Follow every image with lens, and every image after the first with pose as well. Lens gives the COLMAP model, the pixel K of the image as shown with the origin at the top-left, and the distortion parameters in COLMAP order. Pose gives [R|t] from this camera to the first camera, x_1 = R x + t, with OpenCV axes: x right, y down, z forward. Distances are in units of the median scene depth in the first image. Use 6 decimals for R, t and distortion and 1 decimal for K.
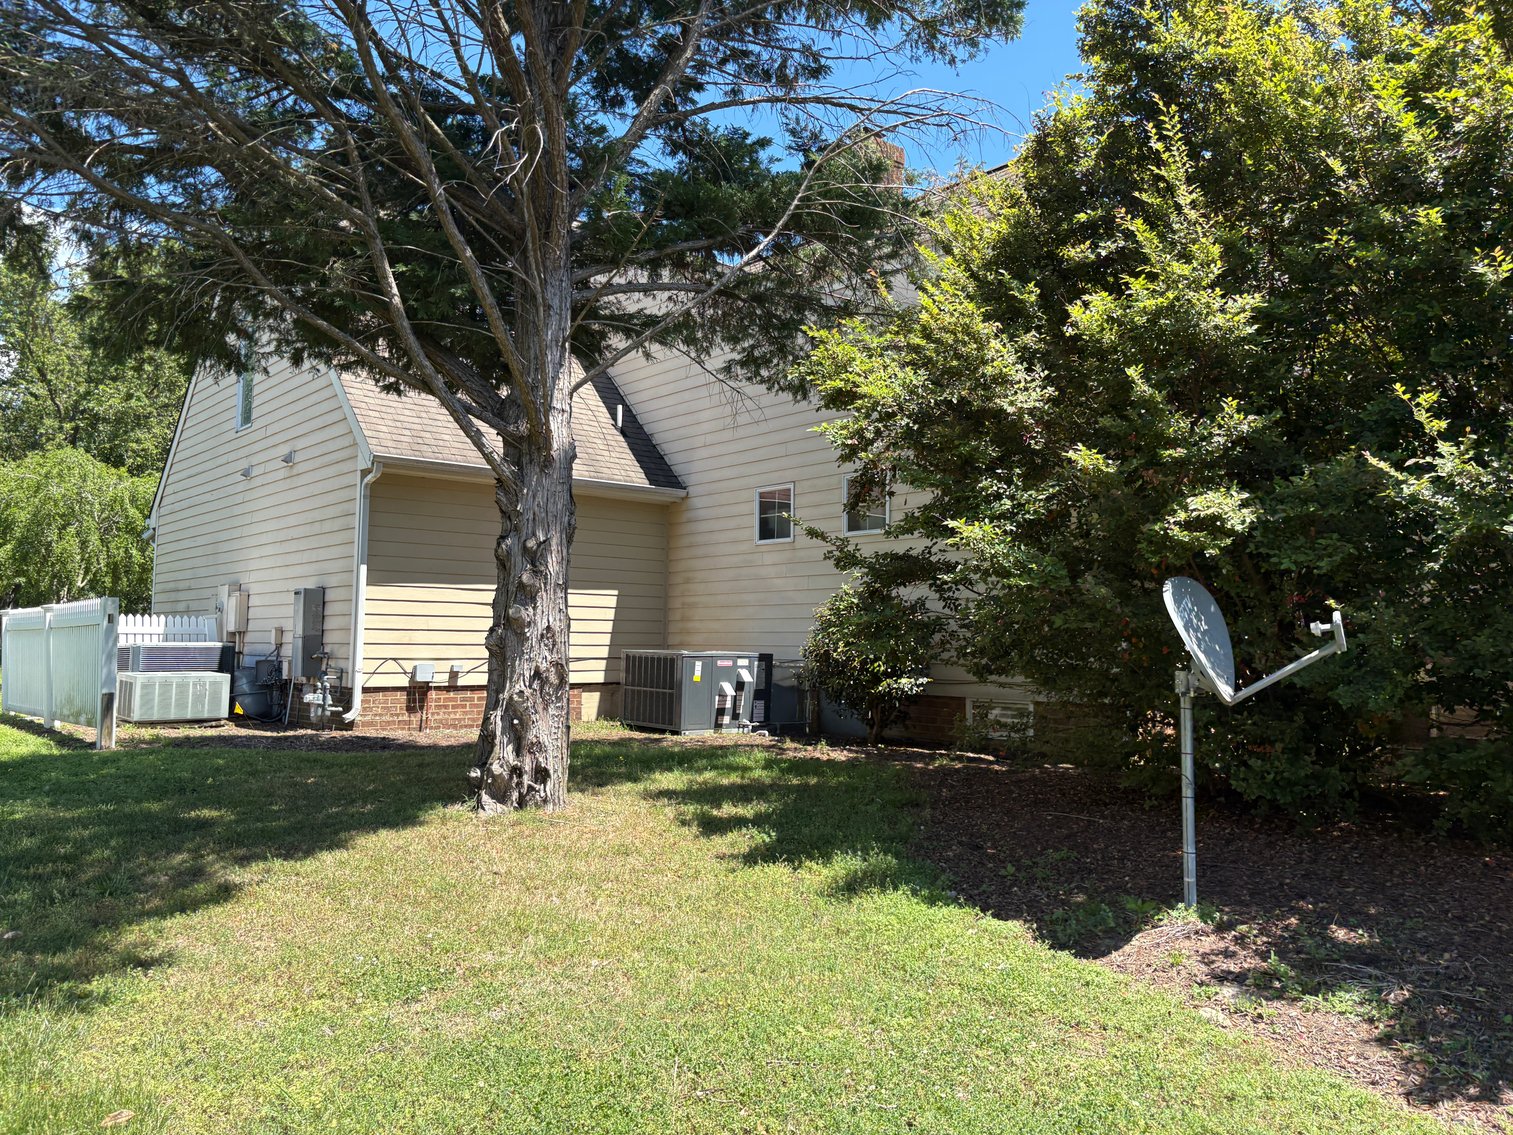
lens RADIAL K [[1137.8, 0, 768.7], [0, 1137.8, 563.6], [0, 0, 1]] dist [0.050940, -0.049120]
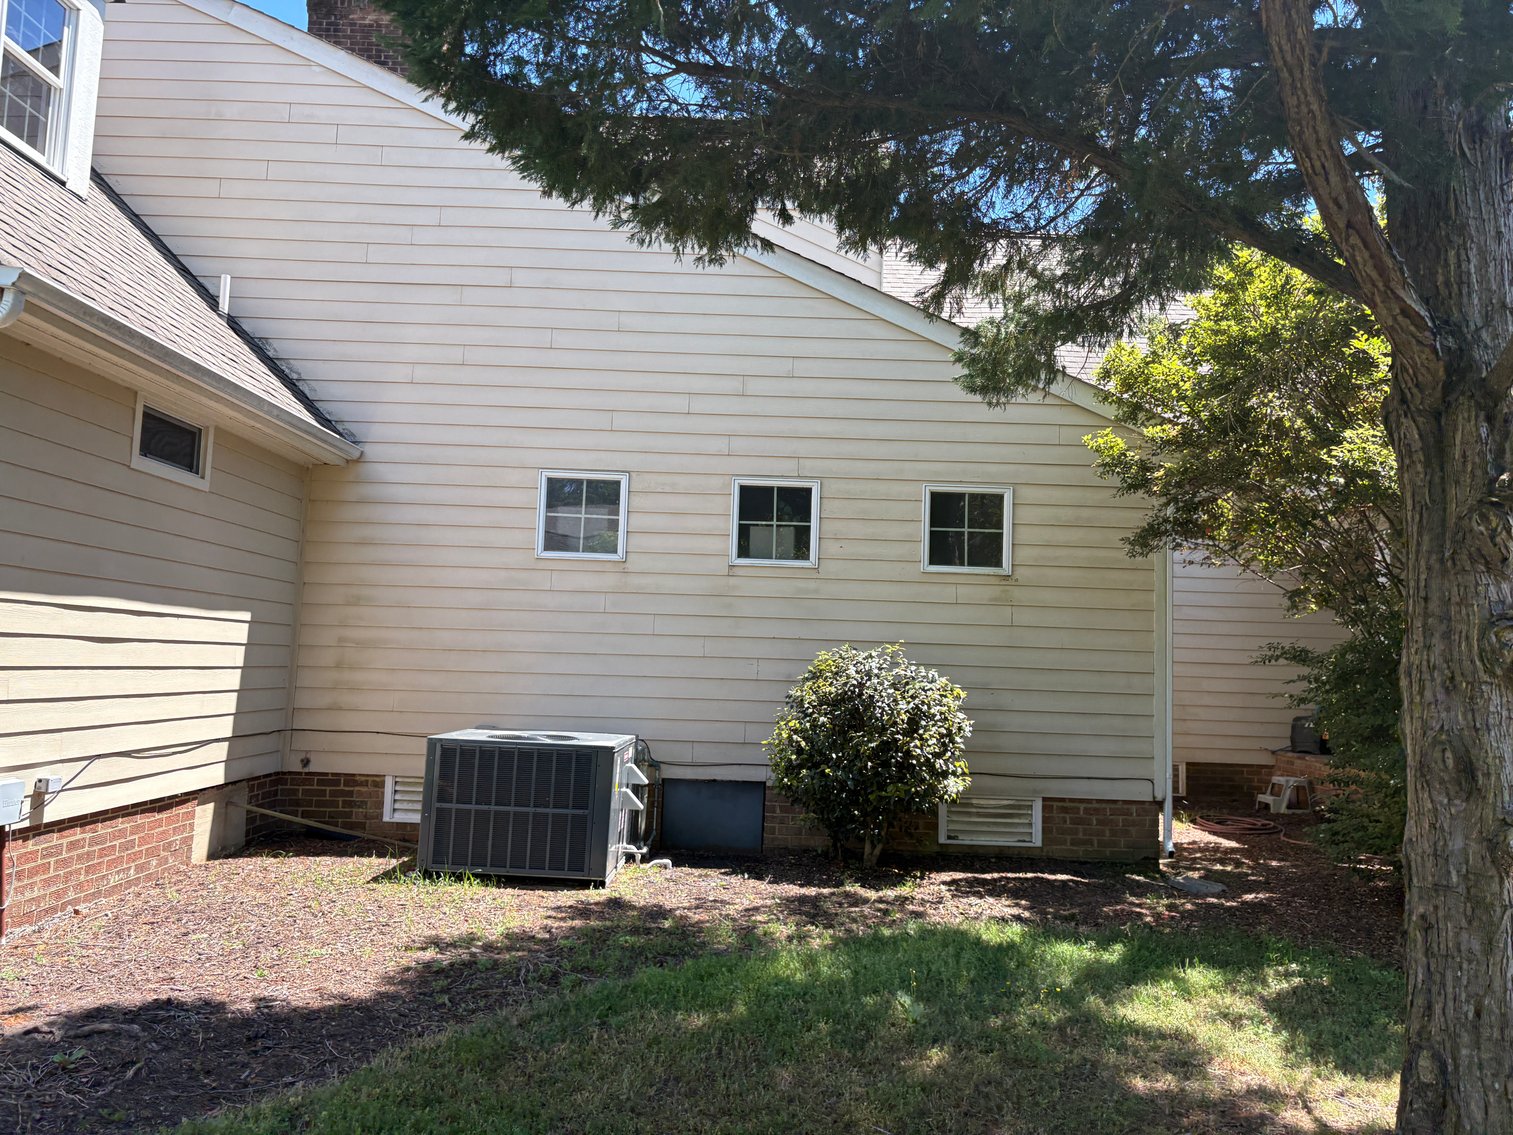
lens RADIAL K [[1126.5, 0, 769.3], [0, 1126.5, 569.8], [0, 0, 1]] dist [0.084841, -0.104984]
pose [[0.651493, 0.076717, 0.754766, -0.435972], [-0.080190, 0.996264, -0.032045, 0.000643], [-0.754404, -0.039647, 0.655211, 0.510040]]
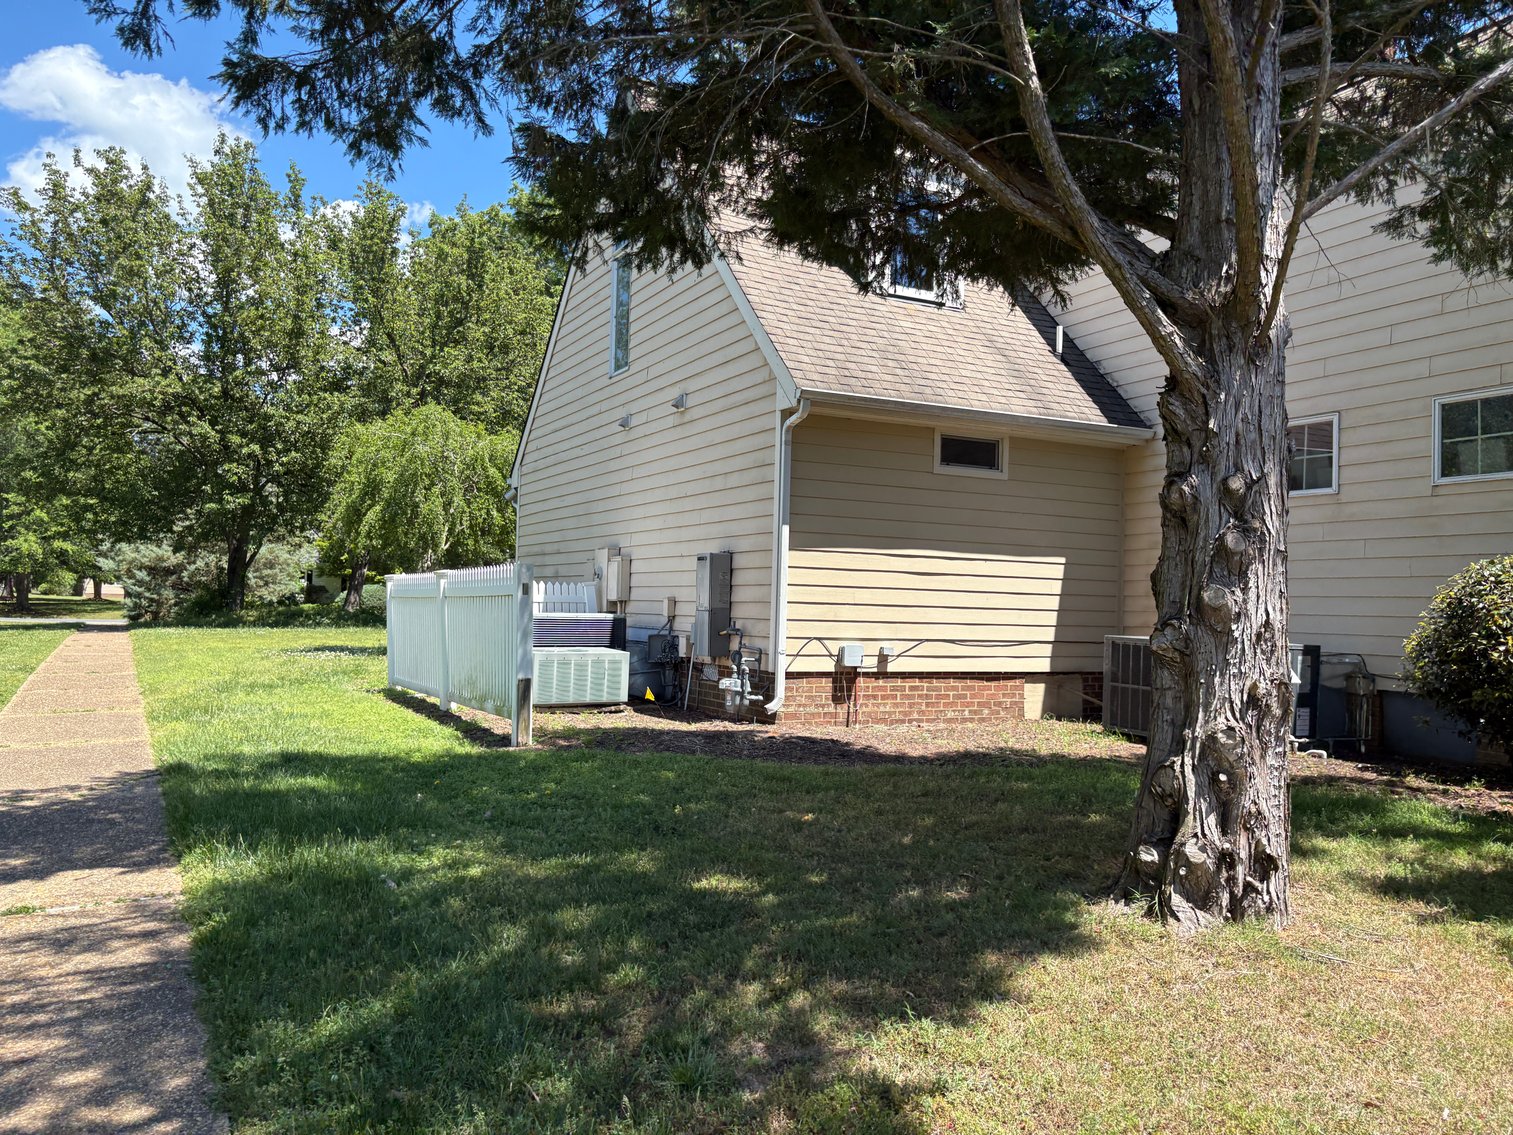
lens RADIAL K [[1136.8, 0, 774.8], [0, 1136.8, 560.3], [0, 0, 1]] dist [0.153537, -0.181161]
pose [[0.974171, 0.006264, -0.225727, -0.168259], [0.000099, 0.999603, 0.028169, 0.003284], [0.225814, -0.027463, 0.973783, 0.188540]]
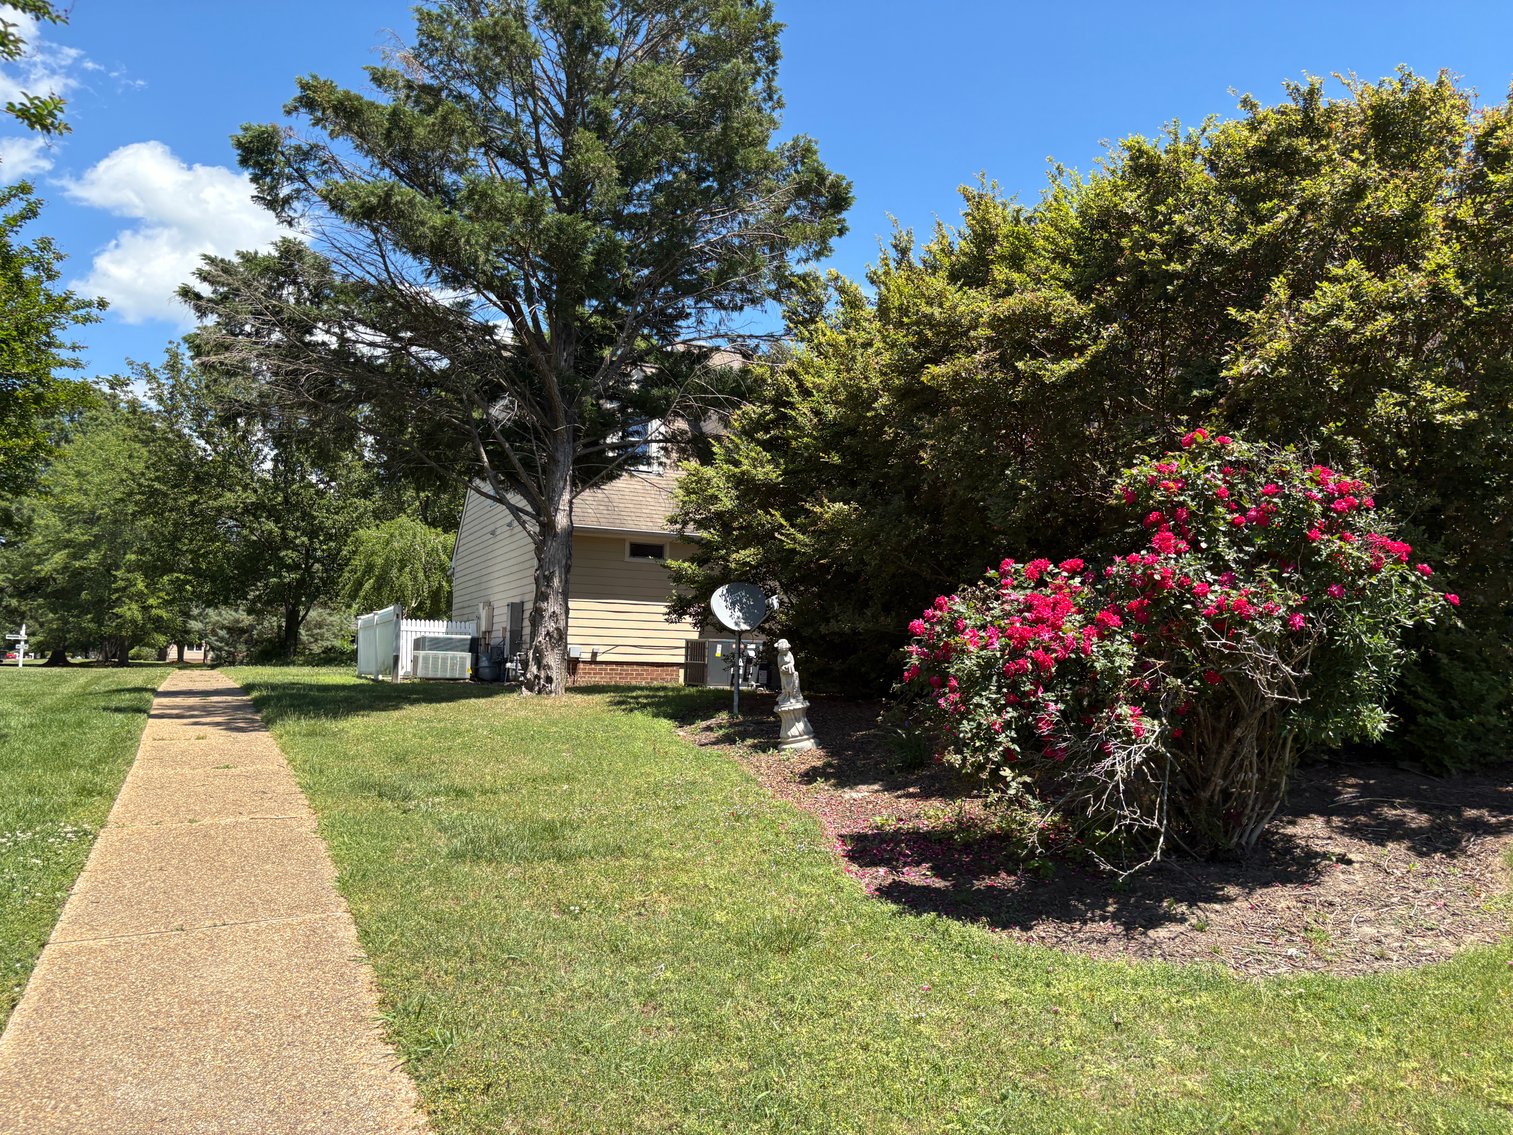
lens RADIAL K [[1127.5, 0, 773.4], [0, 1127.5, 553.8], [0, 0, 1]] dist [0.090264, -0.111691]
pose [[0.963602, -0.016149, -0.266851, 0.414526], [0.006369, 0.999277, -0.037474, 0.015215], [0.267263, 0.034410, 0.963009, -0.508030]]
